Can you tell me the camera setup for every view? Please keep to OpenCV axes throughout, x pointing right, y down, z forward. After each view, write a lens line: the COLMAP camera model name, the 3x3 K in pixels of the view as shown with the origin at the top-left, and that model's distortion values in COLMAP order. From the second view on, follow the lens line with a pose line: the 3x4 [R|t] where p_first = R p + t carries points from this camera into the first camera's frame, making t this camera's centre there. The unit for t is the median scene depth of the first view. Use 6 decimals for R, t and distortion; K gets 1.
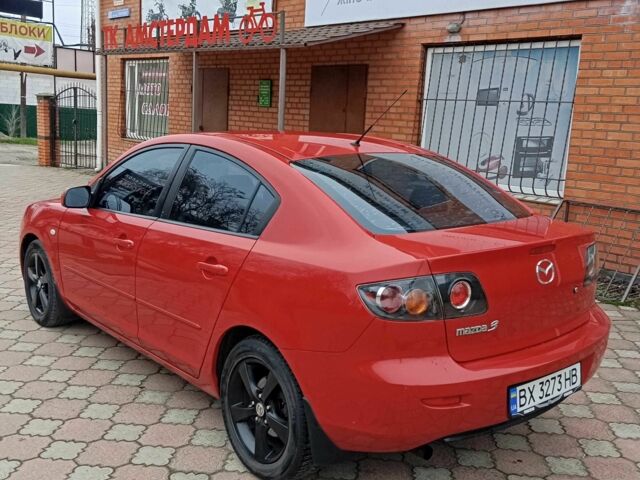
lens RADIAL K [[717.0, 0, 320.0], [0, 717.0, 240.0], [0, 0, 1]] dist [0.071443, -0.248579]
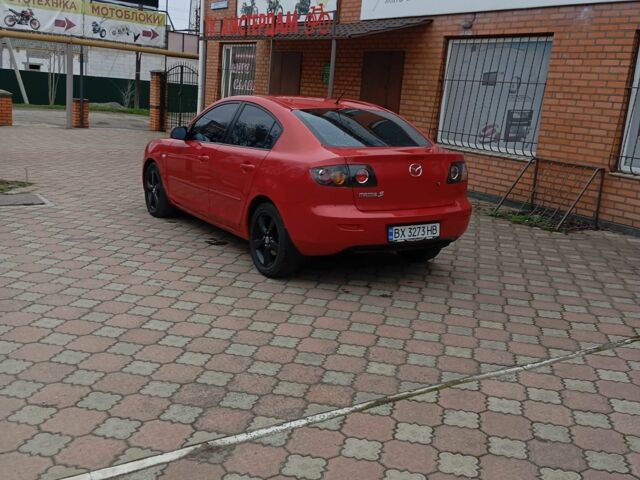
lens RADIAL K [[717.0, 0, 320.0], [0, 717.0, 240.0], [0, 0, 1]] dist [0.071443, -0.248579]
pose [[0.990298, 0.048423, -0.130254, 0.109817], [-0.045076, 0.998576, 0.028523, 0.063912], [0.131449, -0.022375, 0.991070, -0.312491]]
